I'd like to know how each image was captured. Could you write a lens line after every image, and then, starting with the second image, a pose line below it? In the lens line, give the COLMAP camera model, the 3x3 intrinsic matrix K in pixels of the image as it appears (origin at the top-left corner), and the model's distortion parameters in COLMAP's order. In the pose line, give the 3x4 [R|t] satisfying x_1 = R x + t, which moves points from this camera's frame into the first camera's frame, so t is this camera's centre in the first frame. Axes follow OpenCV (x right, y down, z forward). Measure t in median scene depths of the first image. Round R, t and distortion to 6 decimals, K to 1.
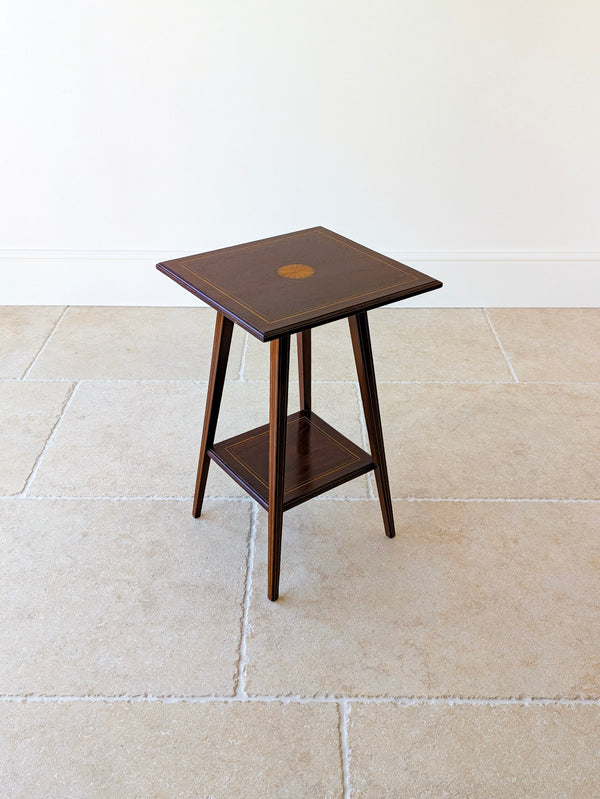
lens RADIAL K [[775.2, 0, 302.5], [0, 775.2, 399.0], [0, 0, 1]] dist [0.016026, -0.014807]
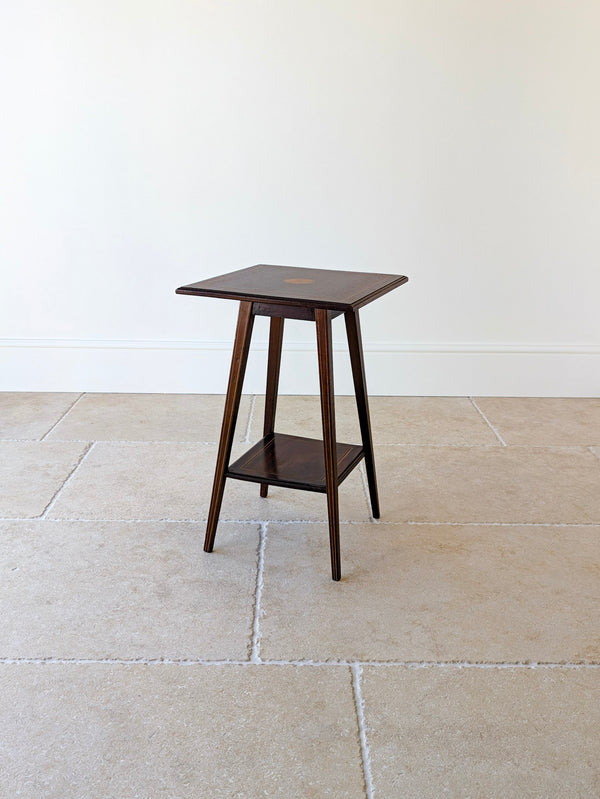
lens RADIAL K [[768.9, 0, 299.6], [0, 768.9, 398.9], [0, 0, 1]] dist [0.017474, -0.025029]
pose [[0.999892, 0.006331, 0.013261, -0.029109], [-0.002913, 0.969925, -0.243388, 0.237300], [-0.014404, 0.243323, 0.969838, -0.057010]]
